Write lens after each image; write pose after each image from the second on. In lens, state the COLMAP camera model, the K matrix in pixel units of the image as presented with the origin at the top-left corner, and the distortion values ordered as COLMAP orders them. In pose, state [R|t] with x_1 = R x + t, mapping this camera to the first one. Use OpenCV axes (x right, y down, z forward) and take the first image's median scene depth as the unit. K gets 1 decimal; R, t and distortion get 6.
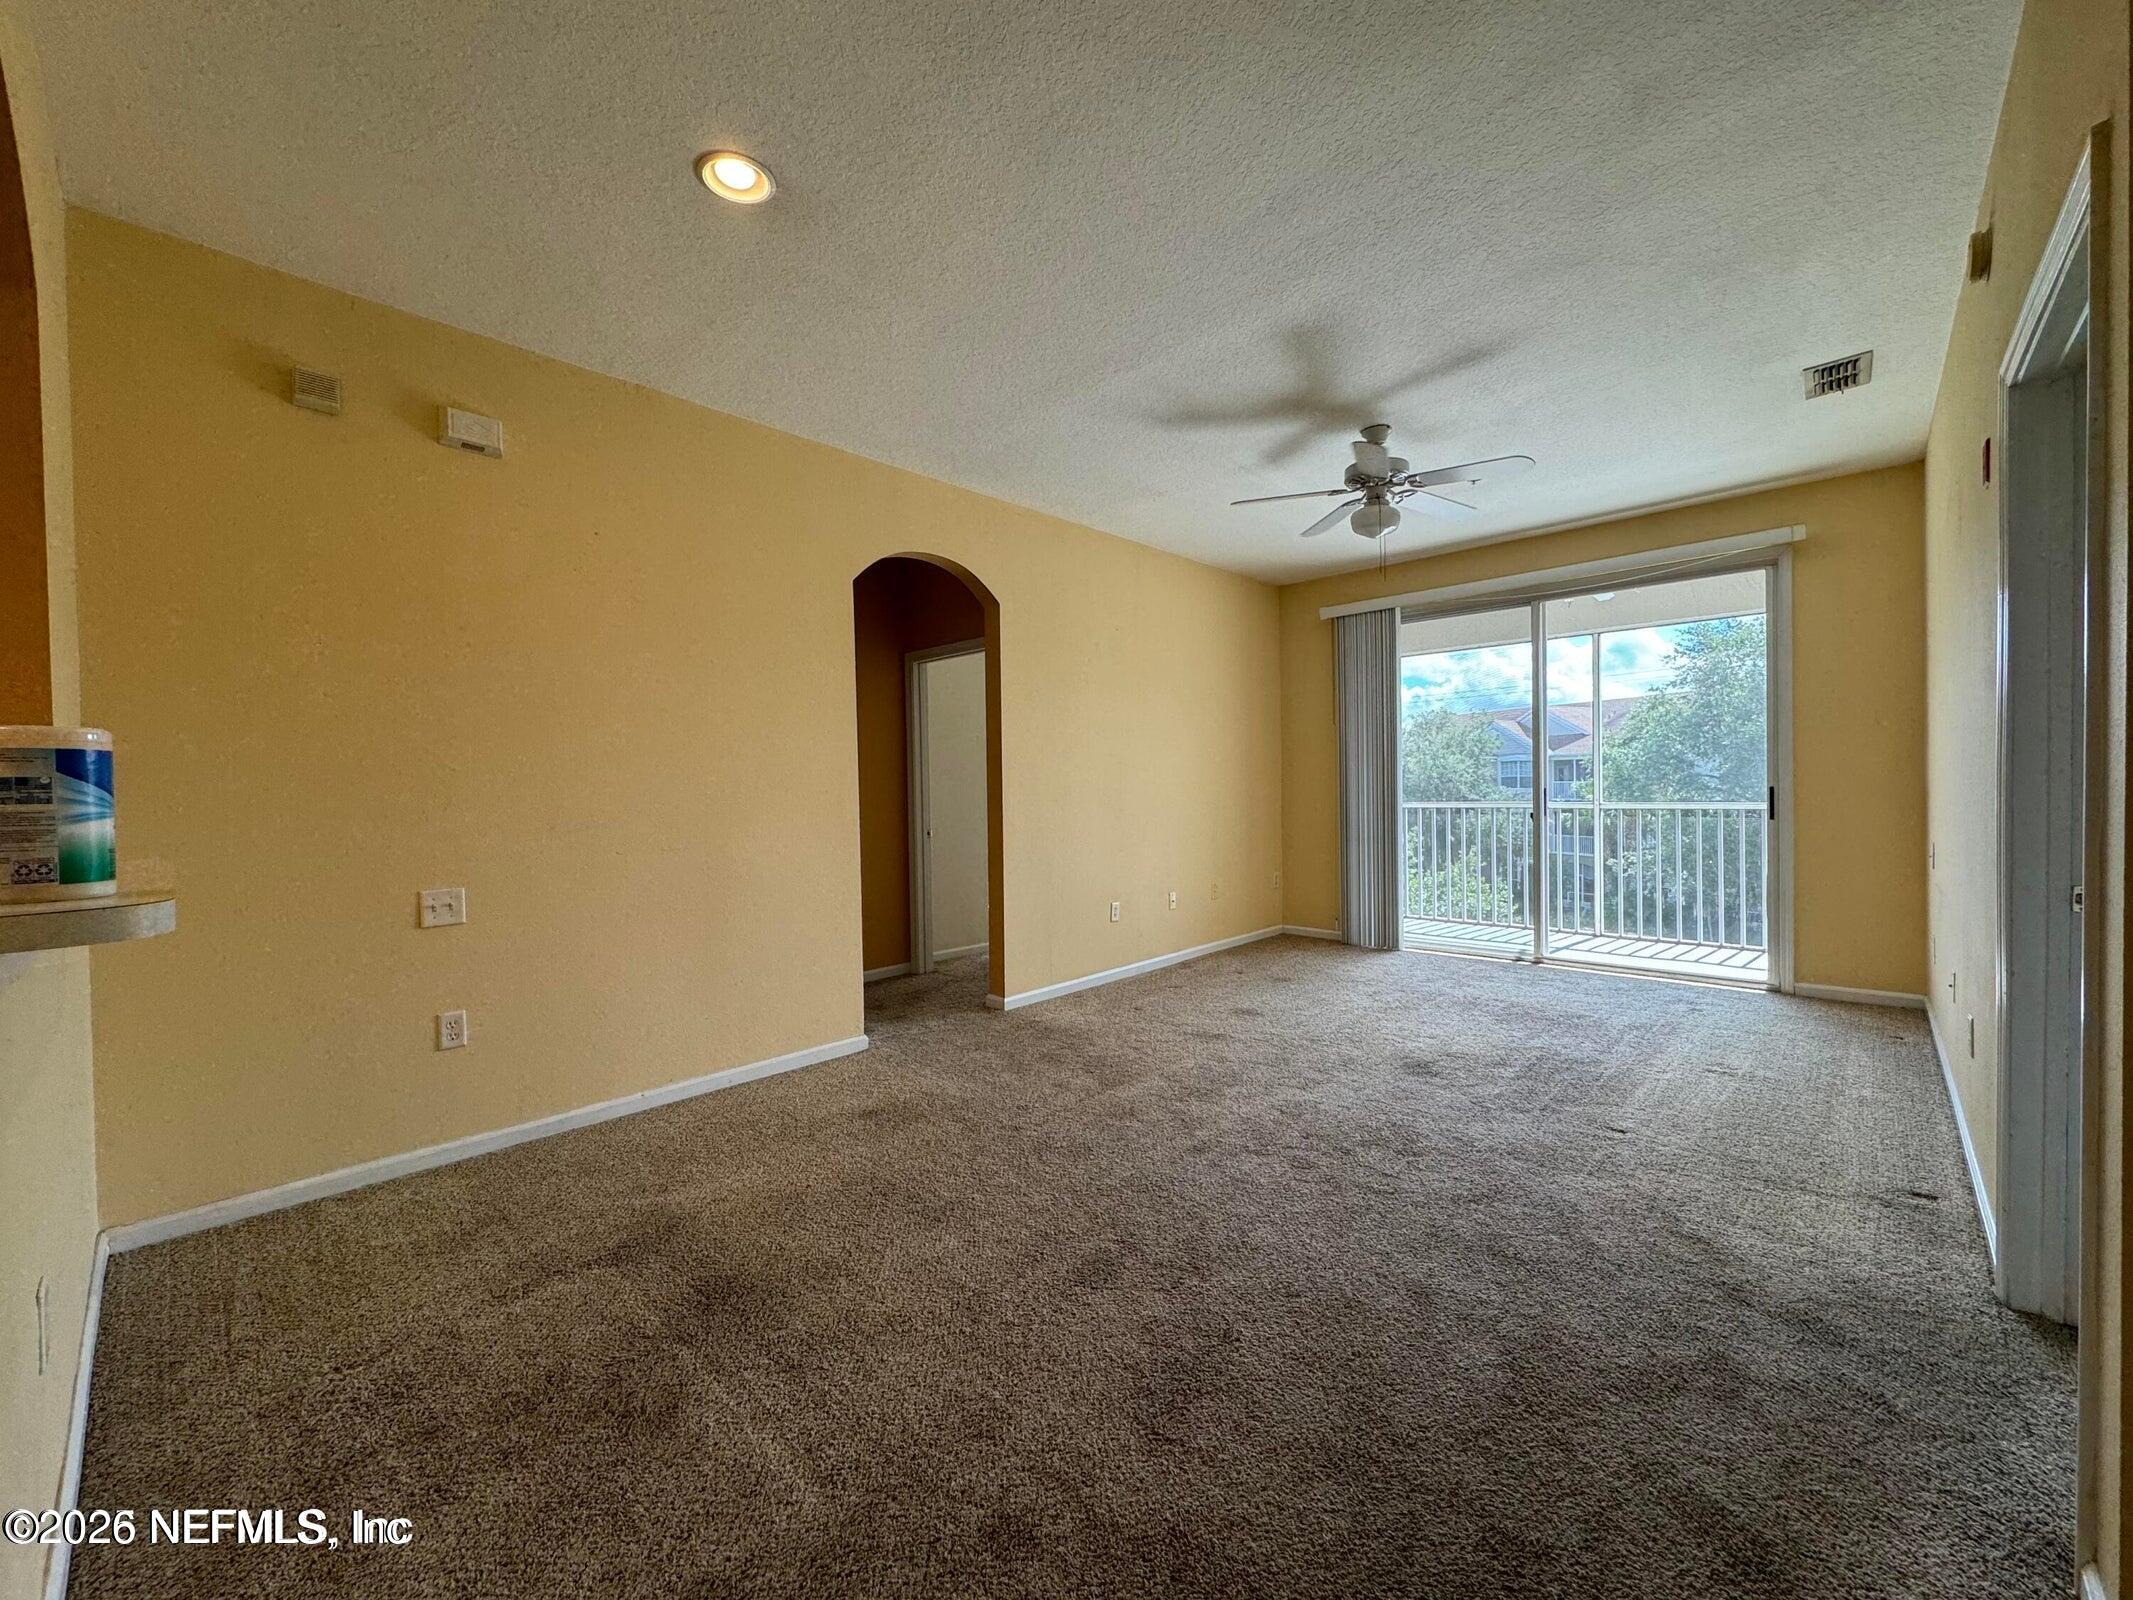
lens RADIAL K [[857.6, 0, 1066.5], [0, 857.6, 800.0], [0, 0, 1]] dist [-0.001958, -0.000123]
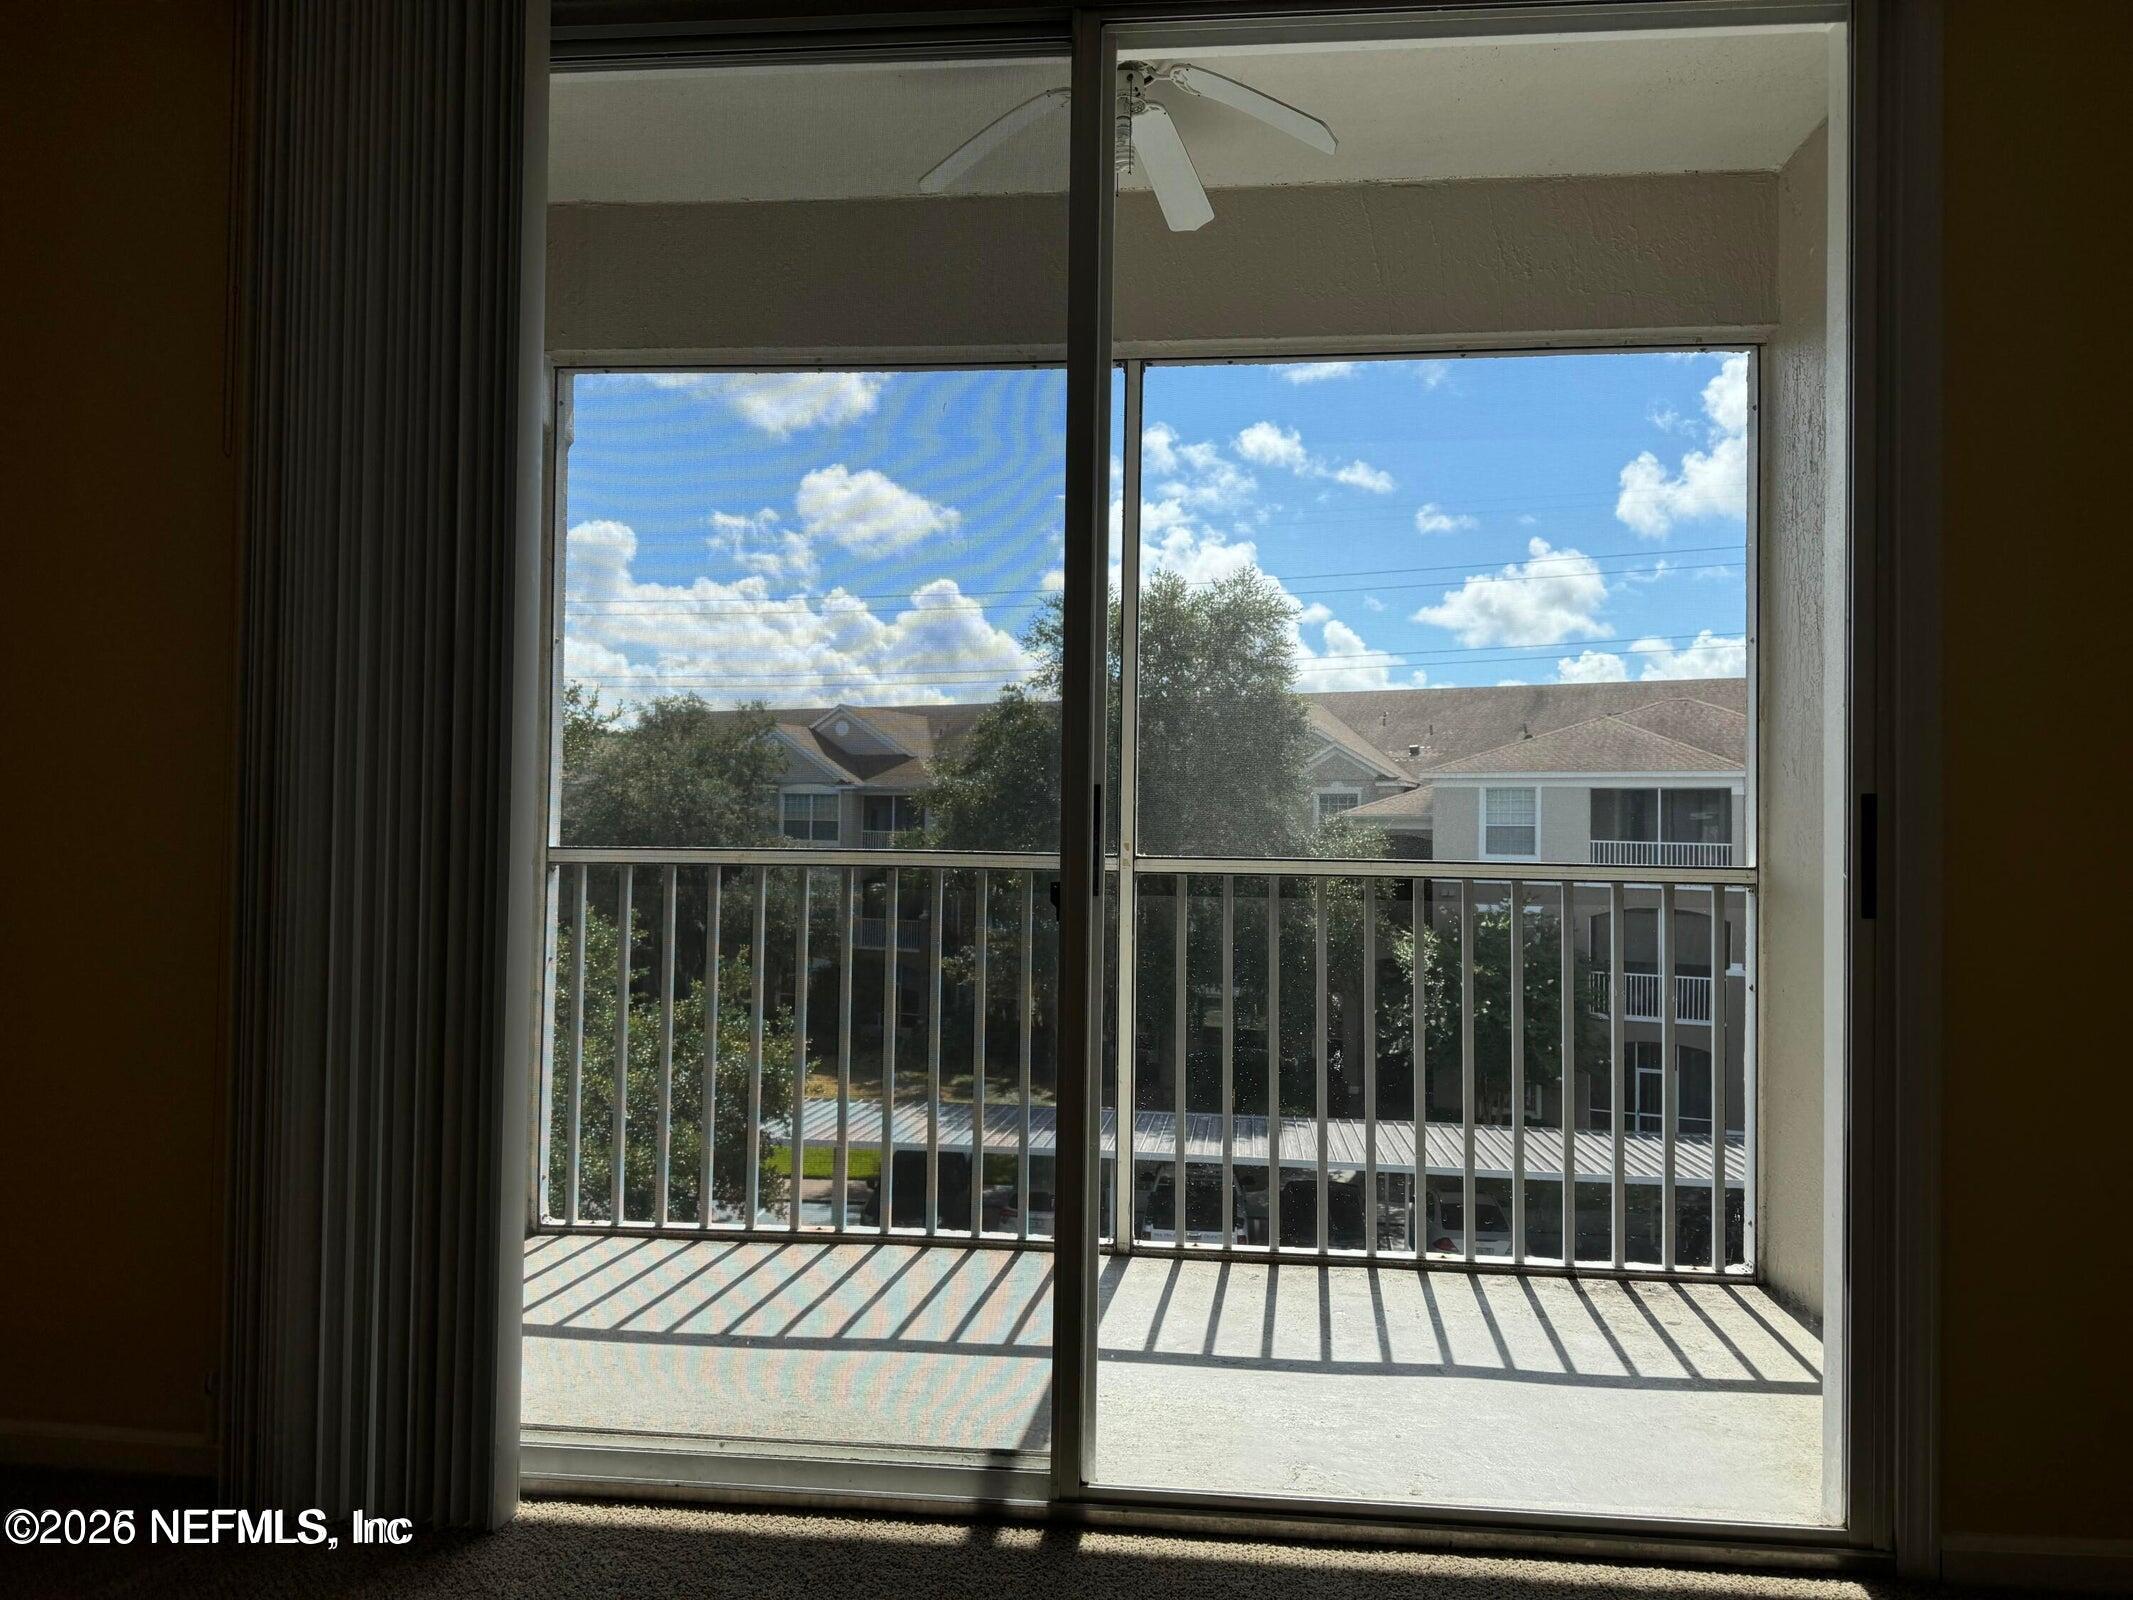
lens RADIAL K [[1471.7, 0, 1066.5], [0, 1471.7, 800.0], [0, 0, 1]] dist [0.002897, 0.000334]
pose [[0.786856, 0.041757, 0.615723, 0.052580], [-0.016390, 0.998770, -0.046790, 0.003661], [-0.616919, 0.026725, 0.786573, 0.119742]]
